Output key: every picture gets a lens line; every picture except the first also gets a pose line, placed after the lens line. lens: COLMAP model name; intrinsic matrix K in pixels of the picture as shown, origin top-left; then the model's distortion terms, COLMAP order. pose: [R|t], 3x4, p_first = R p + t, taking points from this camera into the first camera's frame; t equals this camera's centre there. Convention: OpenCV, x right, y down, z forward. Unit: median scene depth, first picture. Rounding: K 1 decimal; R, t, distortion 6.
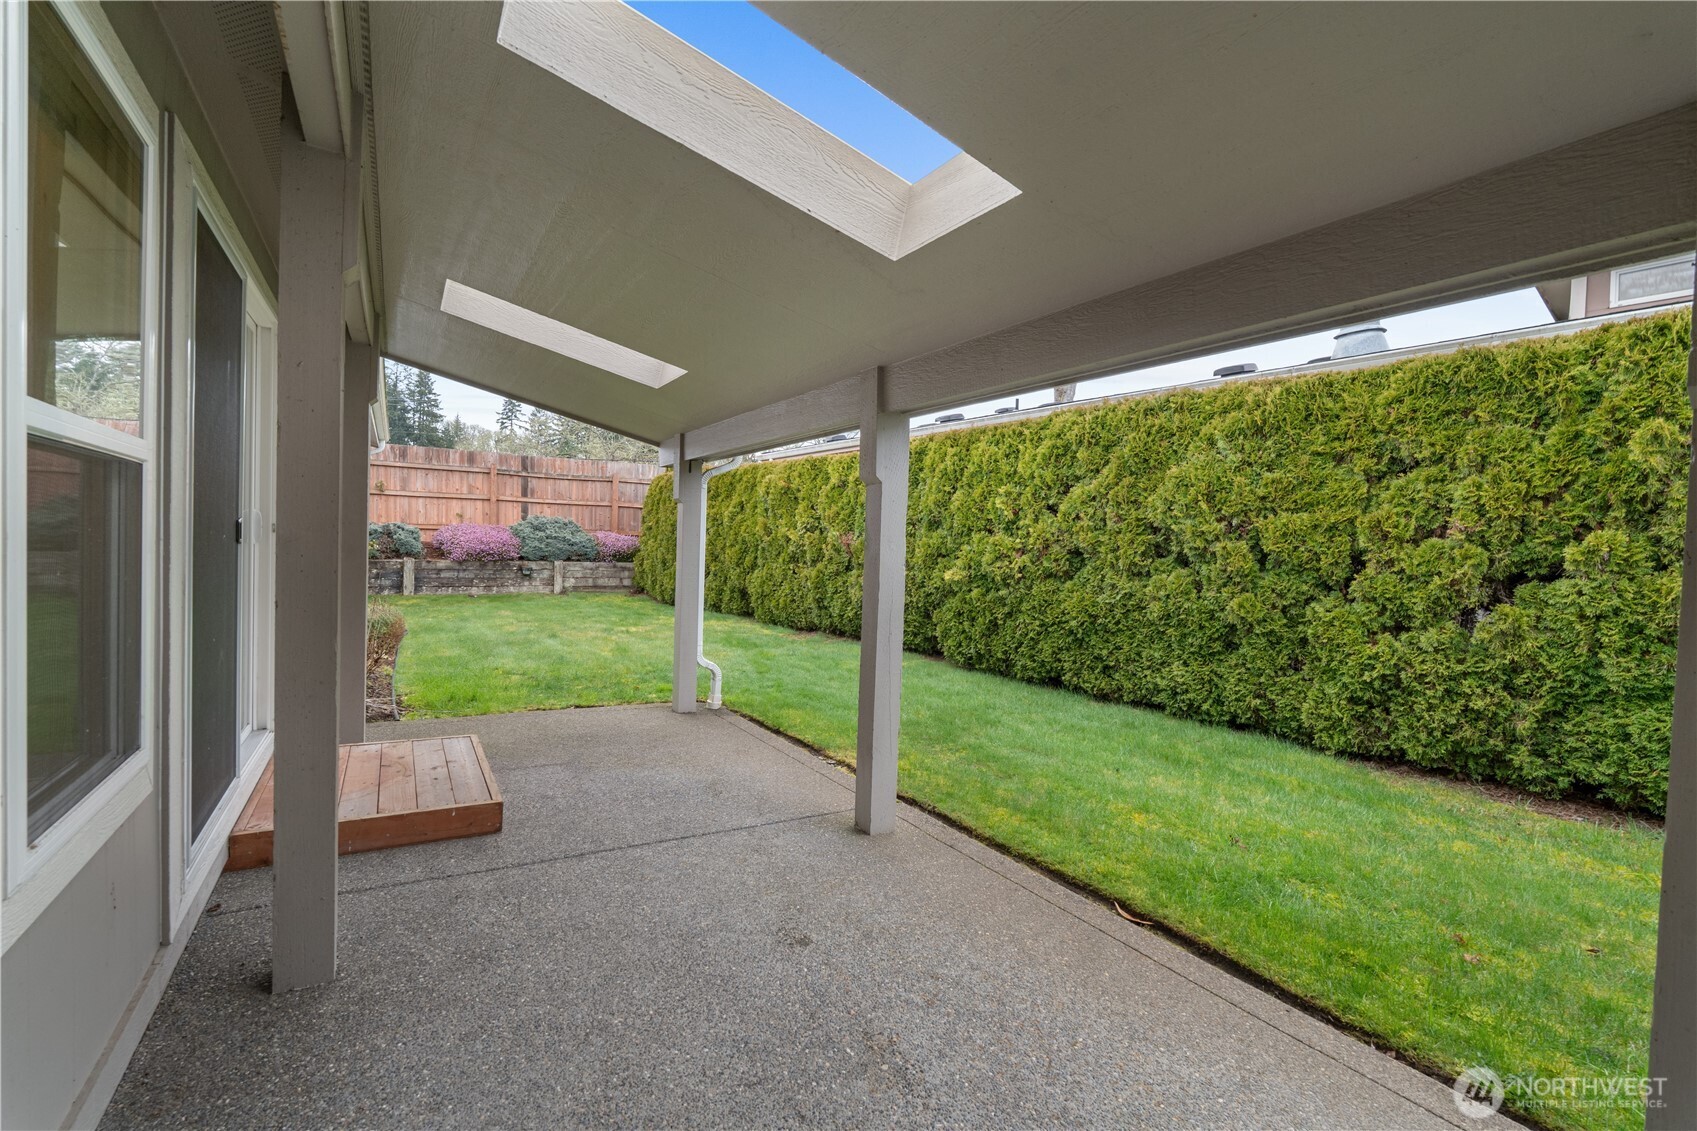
lens RADIAL K [[774.1, 0, 848.5], [0, 774.1, 565.5], [0, 0, 1]] dist [-0.003297, -0.000011]
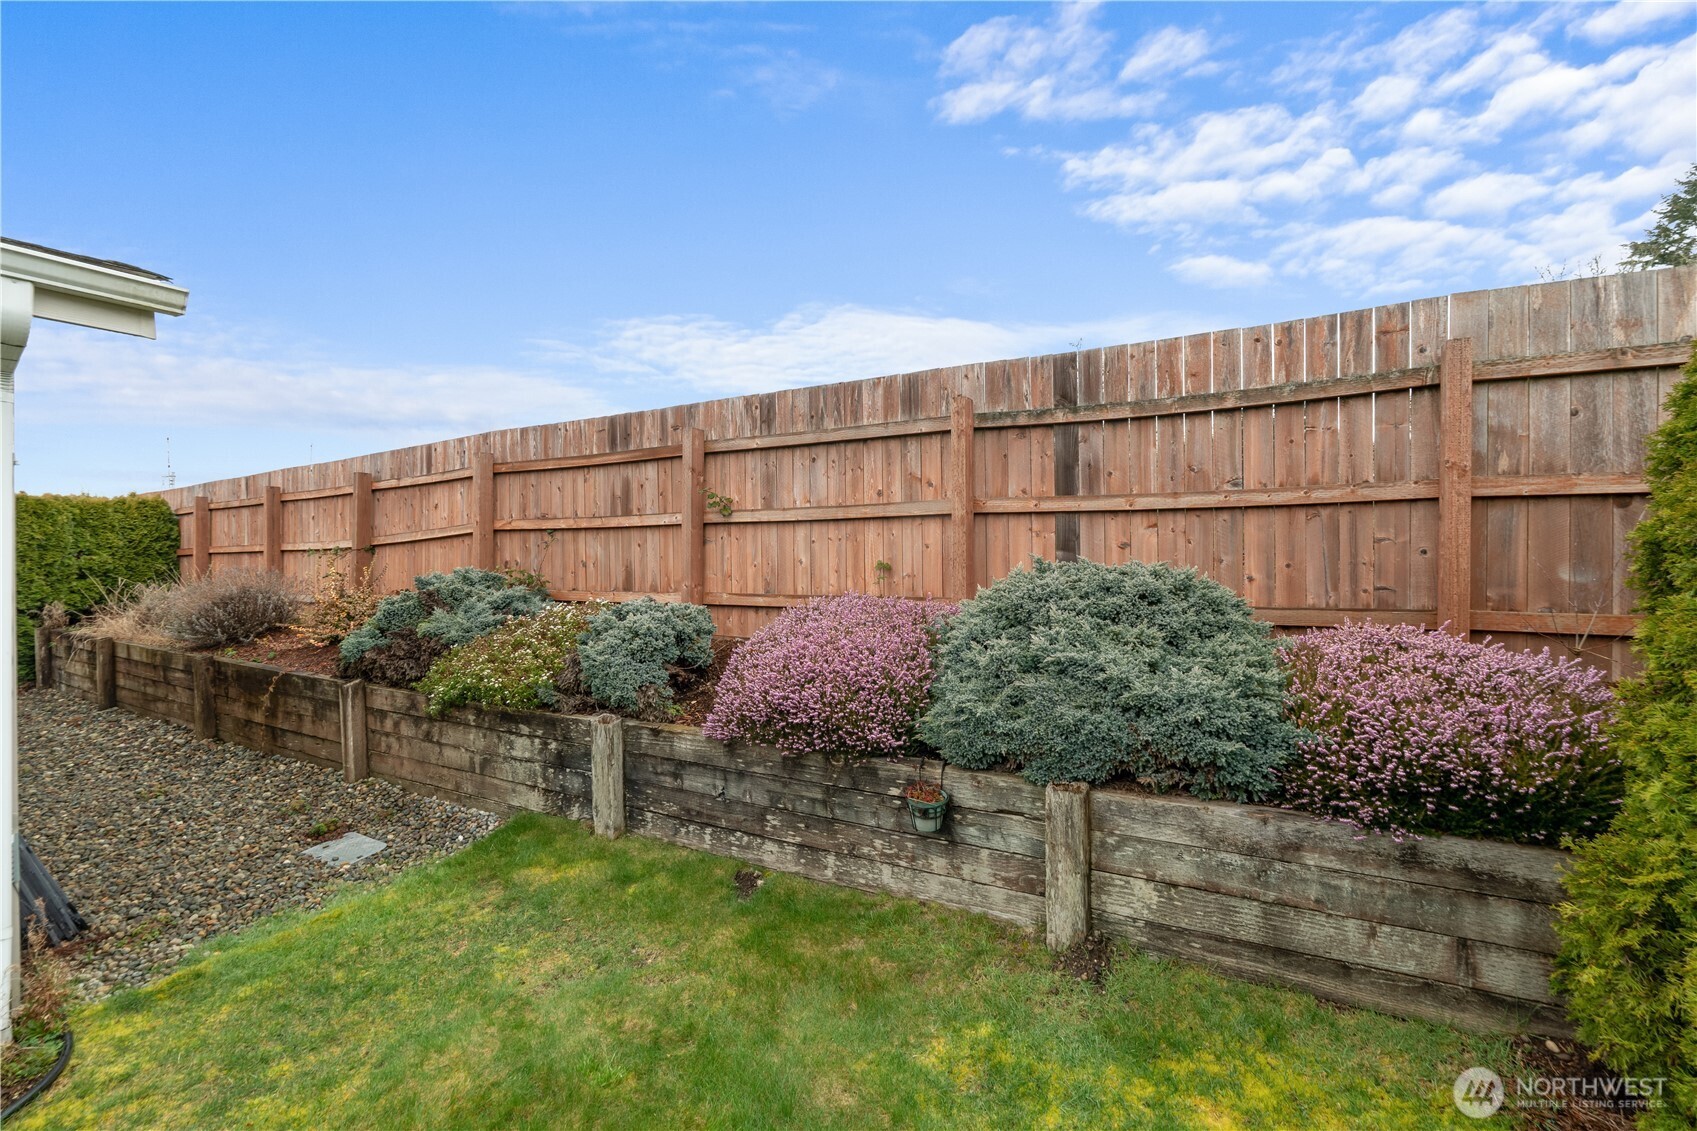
lens RADIAL K [[758.0, 0, 848.5], [0, 758.0, 565.5], [0, 0, 1]] dist [-0.000194, 0.000042]
pose [[0.489408, -0.027106, -0.871634, -0.224821], [-0.011890, 0.999216, -0.037750, -0.054035], [0.871974, 0.028839, 0.488702, 0.836935]]
